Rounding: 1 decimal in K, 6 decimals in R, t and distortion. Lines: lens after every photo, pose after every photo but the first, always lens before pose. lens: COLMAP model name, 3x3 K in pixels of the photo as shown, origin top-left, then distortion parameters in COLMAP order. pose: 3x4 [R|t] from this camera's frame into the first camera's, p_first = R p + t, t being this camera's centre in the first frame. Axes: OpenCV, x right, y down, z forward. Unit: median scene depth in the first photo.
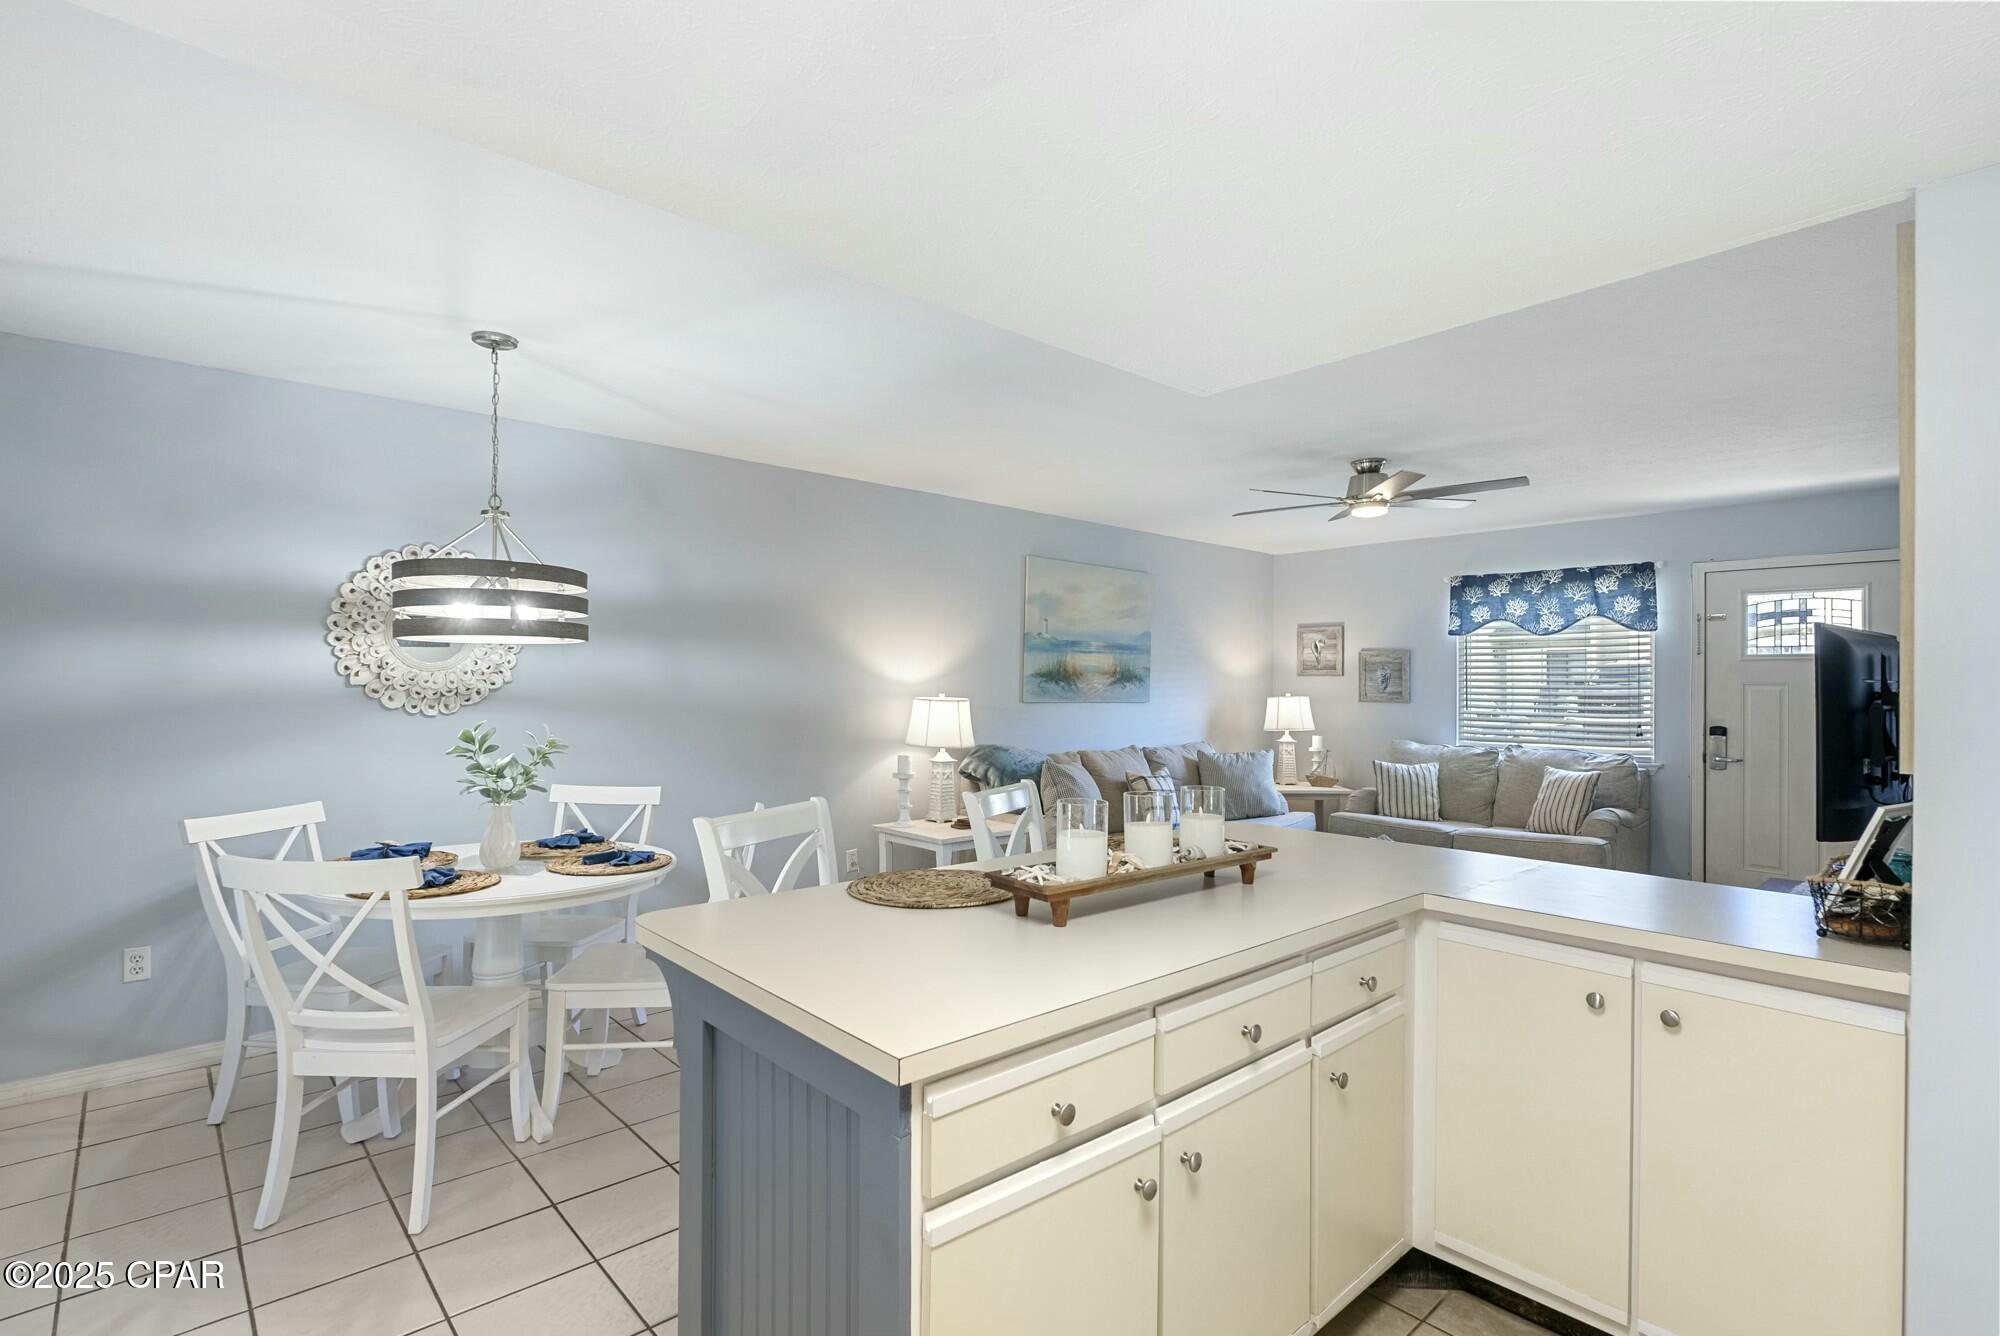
lens RADIAL K [[953.4, 0, 1023.3], [0, 953.4, 673.5], [0, 0, 1]] dist [-0.003806, 0.000276]
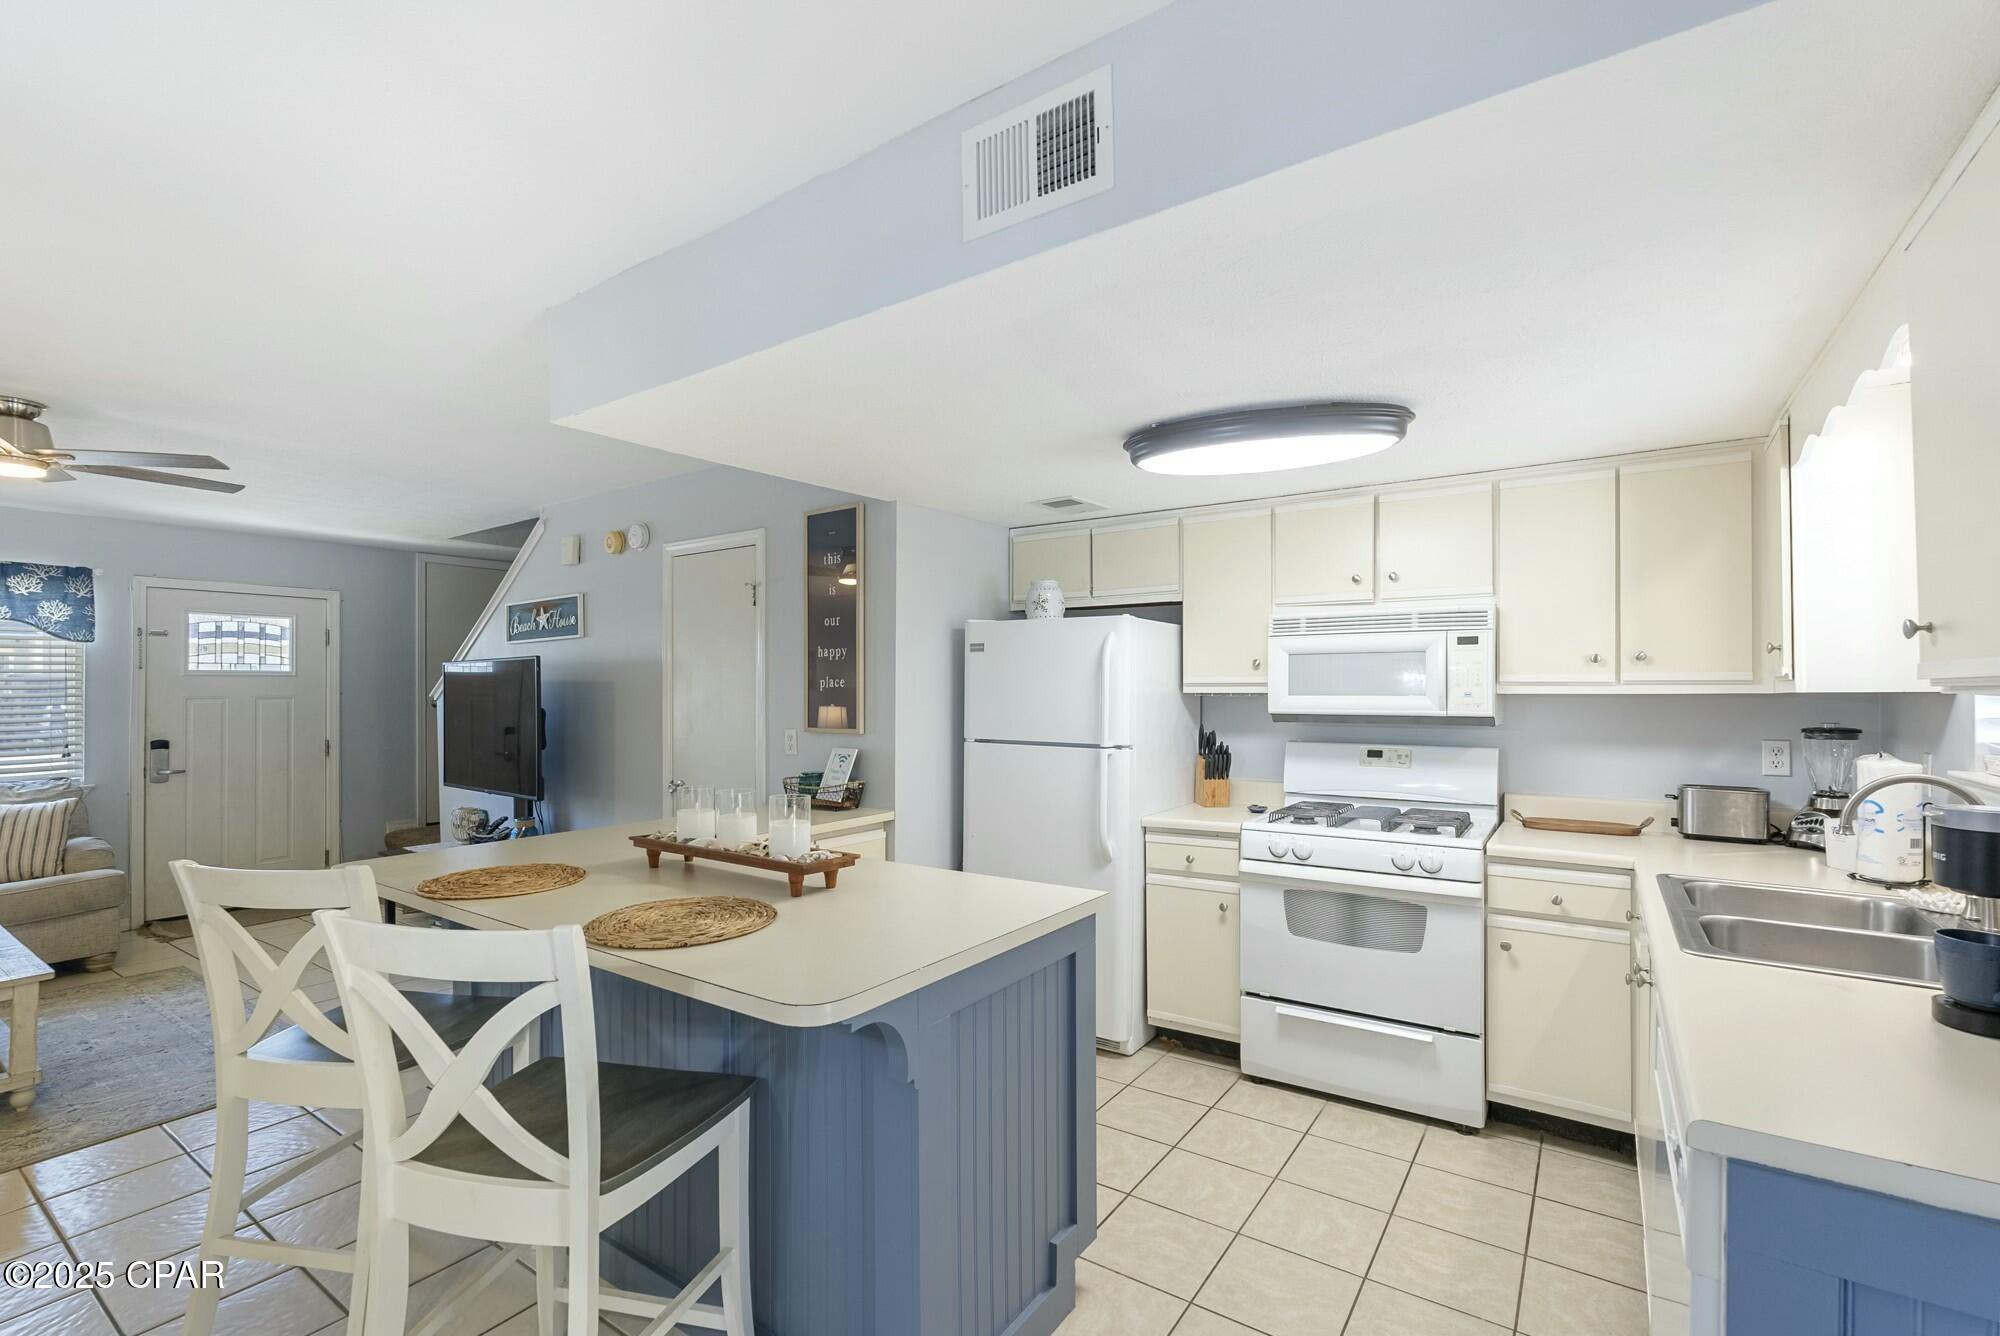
lens RADIAL K [[875.2, 0, 1009.0], [0, 875.2, 678.3], [0, 0, 1]] dist [-0.009155, 0.000206]
pose [[-0.217680, 0.010550, 0.975963, -0.350442], [-0.000632, 0.999940, -0.010950, -0.000874], [-0.976020, -0.003000, -0.217661, 0.302427]]
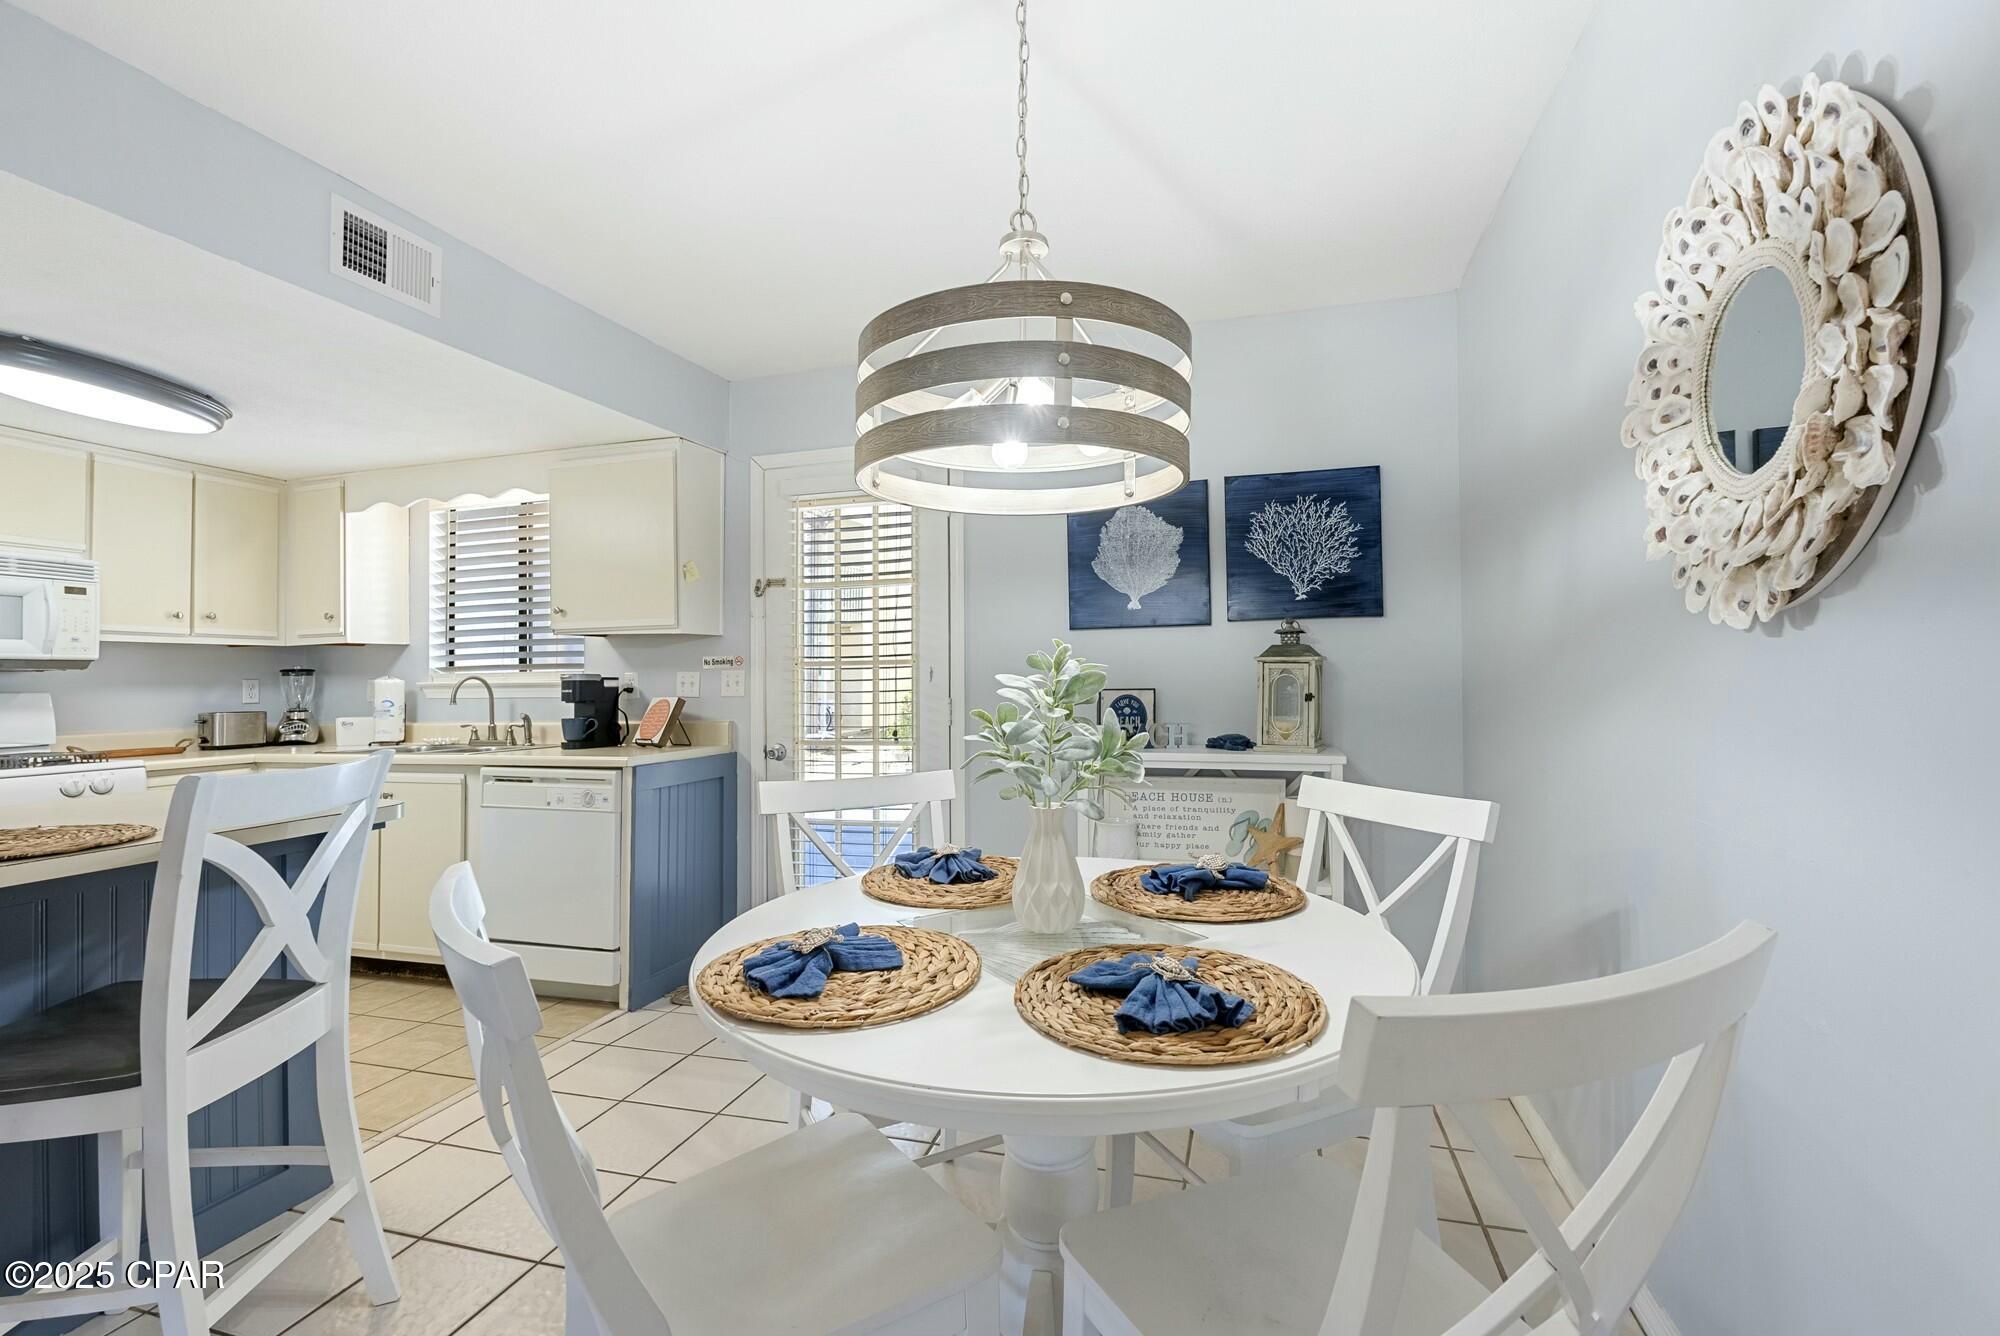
lens RADIAL K [[882.4, 0, 995.0], [0, 882.4, 656.8], [0, 0, 1]] dist [-0.001579, -0.000108]
pose [[-0.867971, -0.003725, -0.496601, -0.152269], [0.012627, 0.999483, -0.029567, 0.036714], [0.496455, -0.031934, -0.867475, 0.698881]]
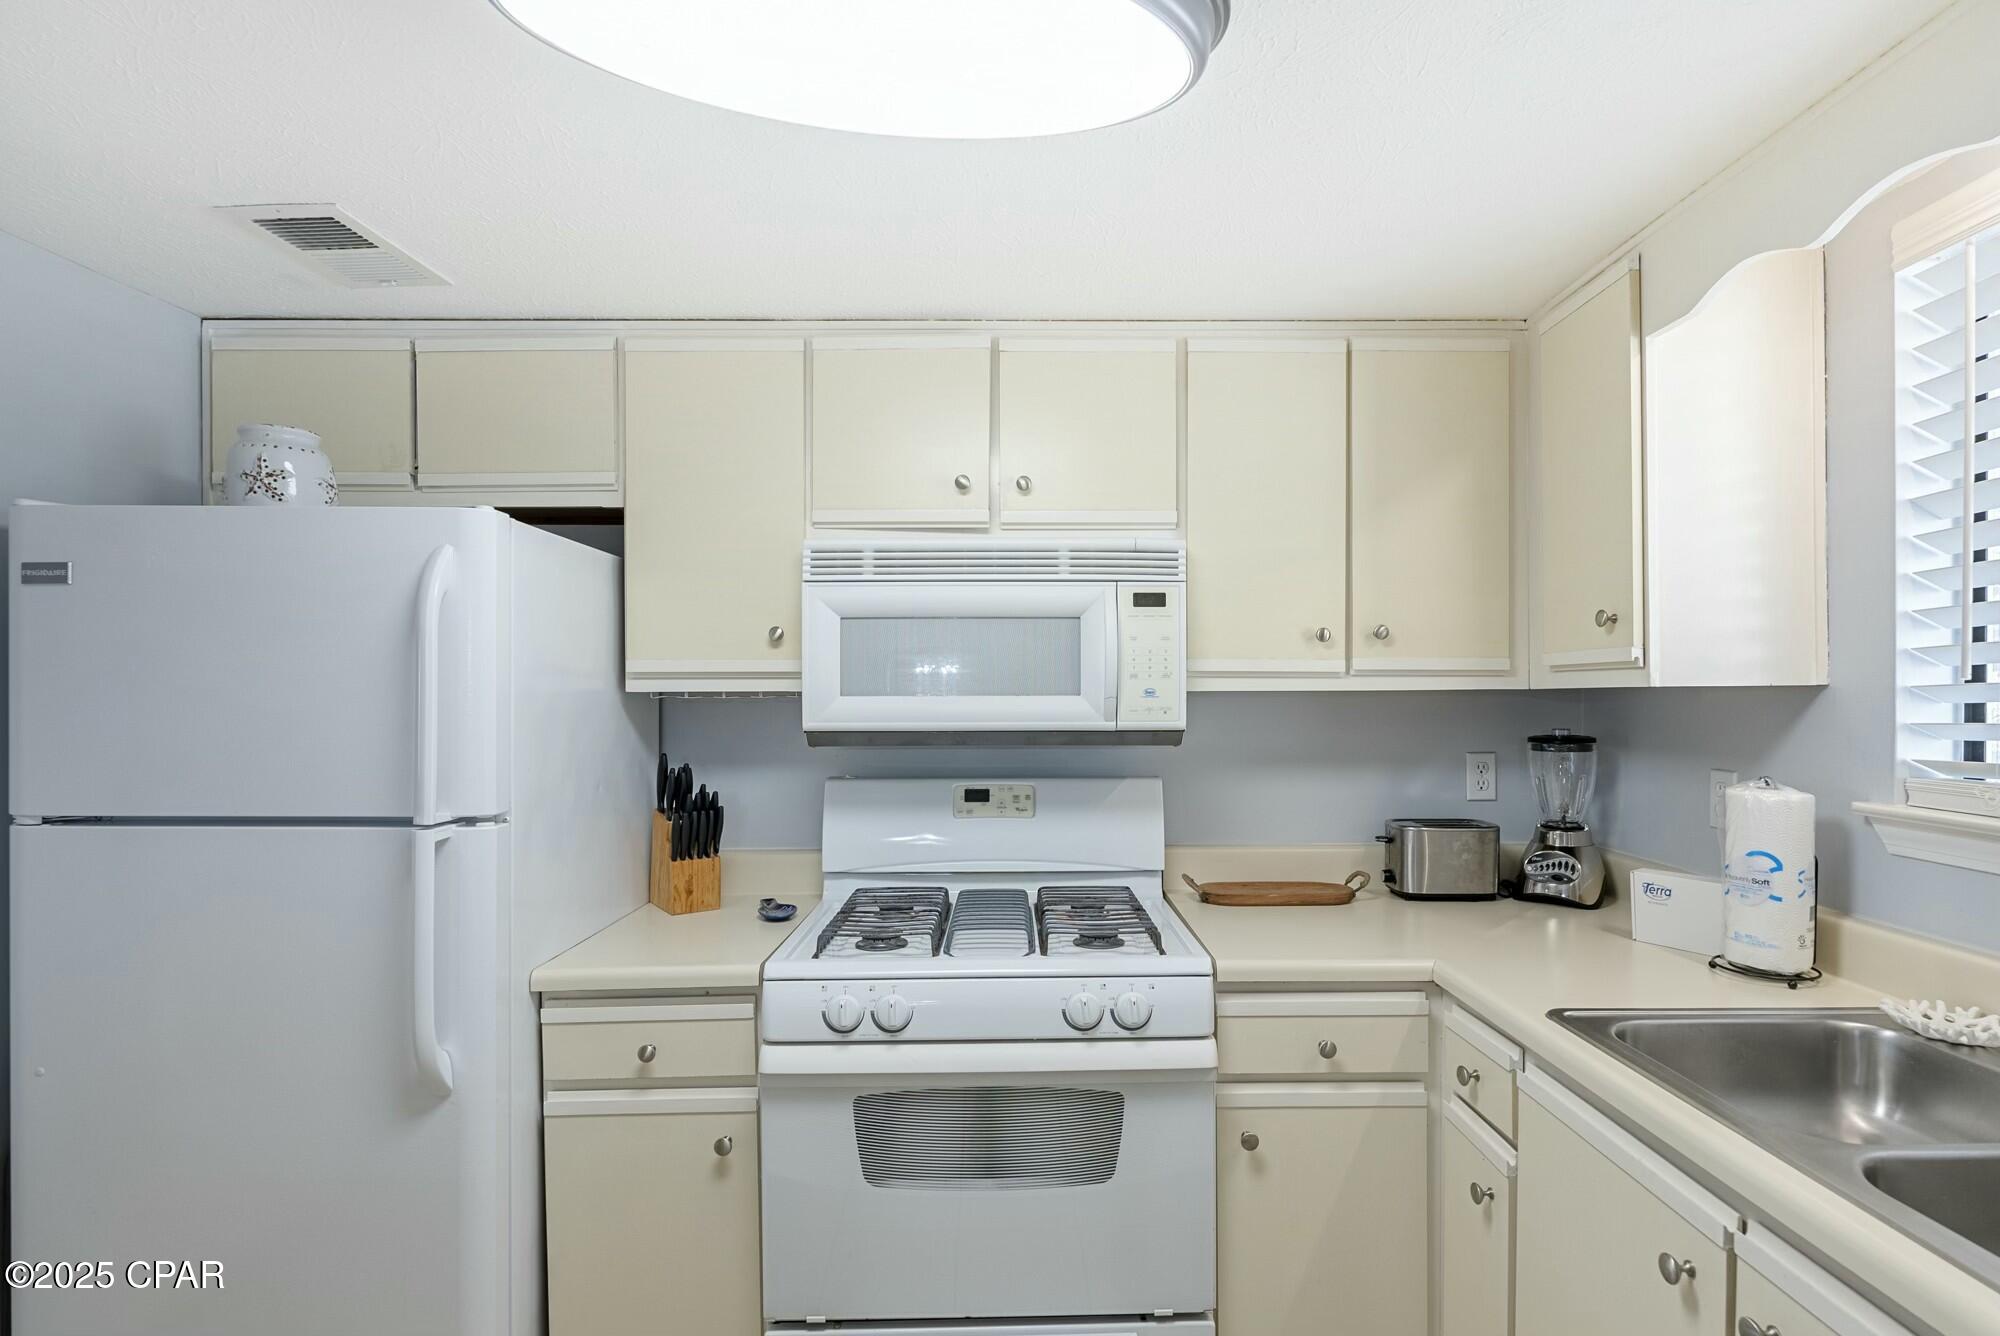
lens RADIAL K [[962.6, 0, 1027.1], [0, 962.6, 692.8], [0, 0, 1]] dist [-0.003876, 0.000762]
pose [[-0.737031, -0.003443, 0.675851, -0.112430], [0.000155, 0.999986, 0.005263, 0.001099], [-0.675859, 0.003983, -0.737020, 0.204123]]
